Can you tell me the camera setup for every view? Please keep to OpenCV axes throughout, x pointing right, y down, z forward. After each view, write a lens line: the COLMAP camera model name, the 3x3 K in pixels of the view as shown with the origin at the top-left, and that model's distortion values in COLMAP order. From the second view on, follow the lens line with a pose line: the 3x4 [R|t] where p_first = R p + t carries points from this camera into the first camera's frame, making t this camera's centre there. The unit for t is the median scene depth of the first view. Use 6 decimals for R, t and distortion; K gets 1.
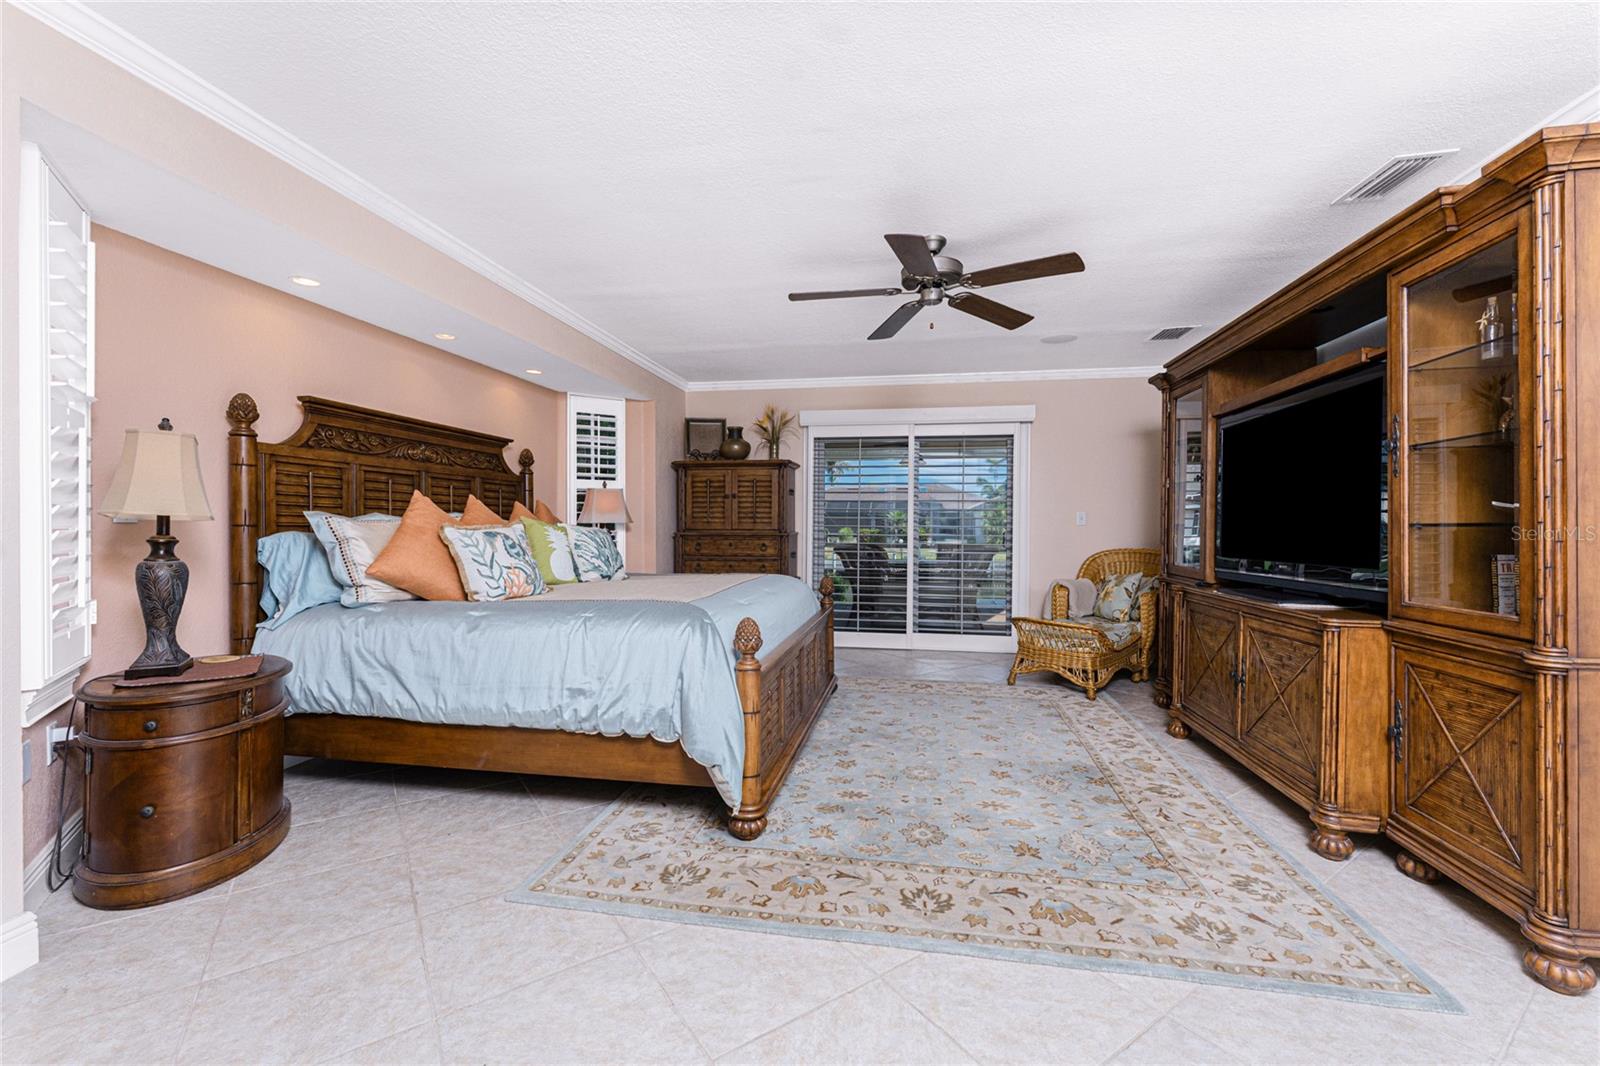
lens RADIAL K [[653.0, 0, 794.8], [0, 653.0, 531.9], [0, 0, 1]] dist [0.003402, -0.000602]
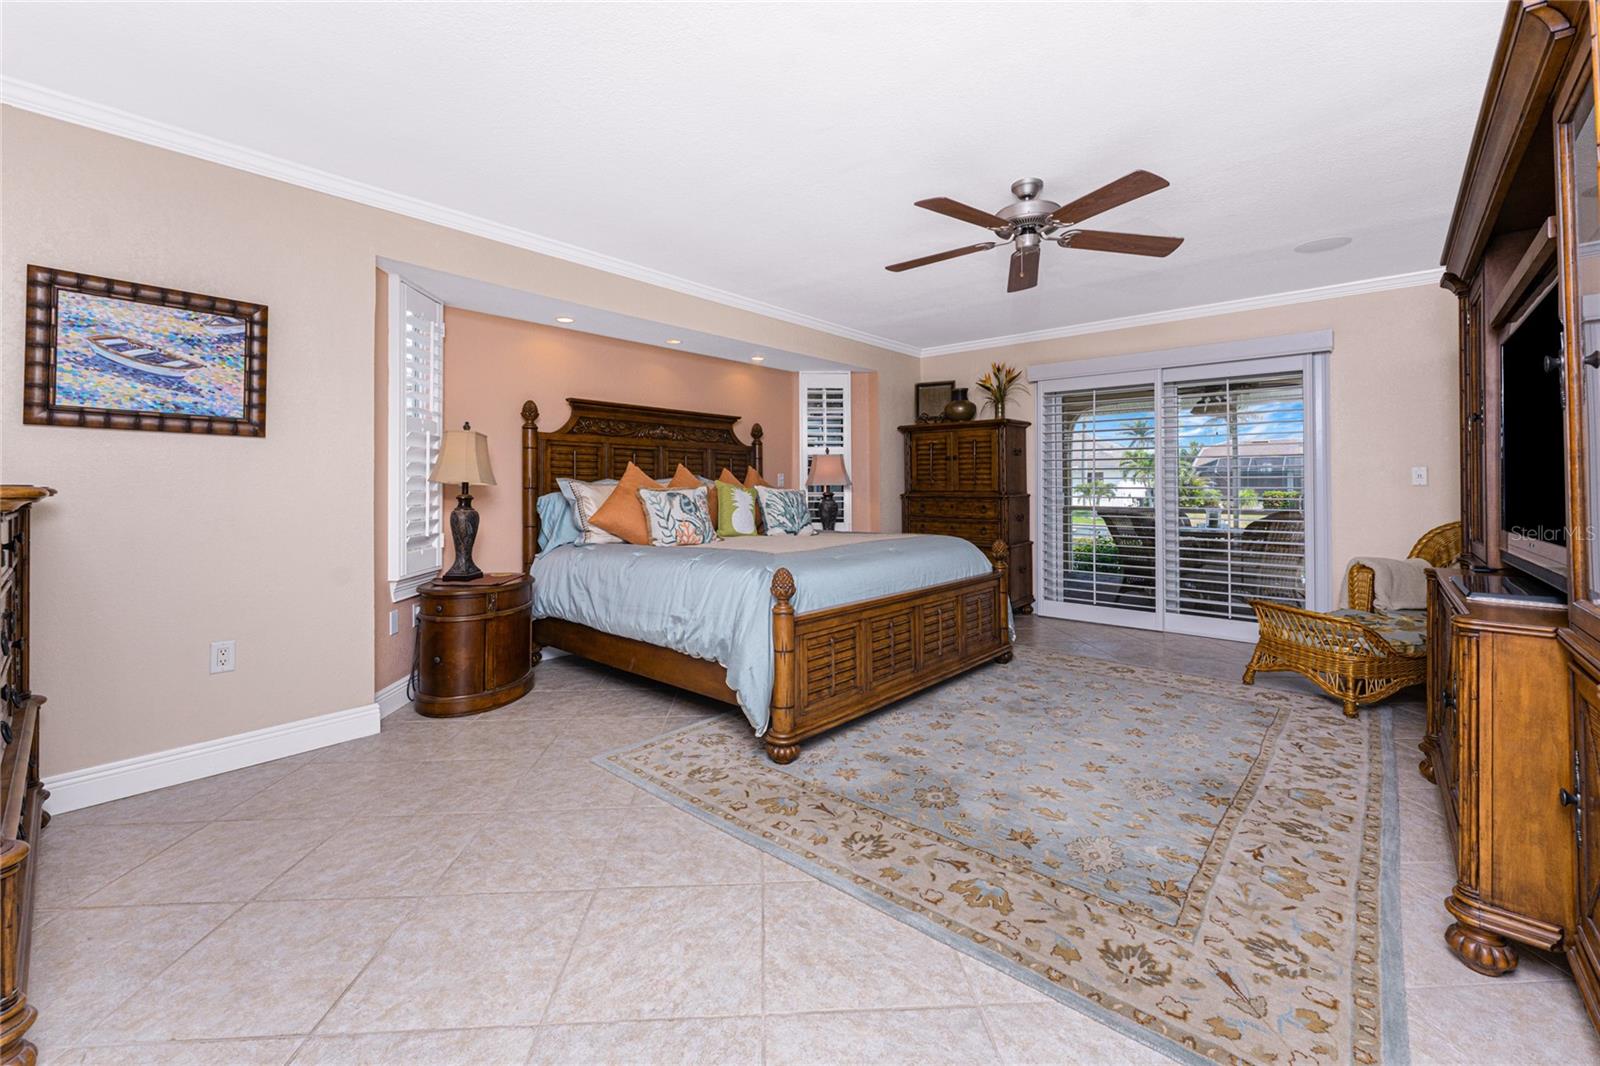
lens RADIAL K [[653.0, 0, 788.8], [0, 653.0, 482.5], [0, 0, 1]] dist [0.003402, -0.000602]
pose [[0.855924, -0.006843, -0.517057, 0.479017], [-0.002370, 0.999850, -0.017157, 0.002034], [0.517097, 0.015910, 0.855779, 0.025601]]
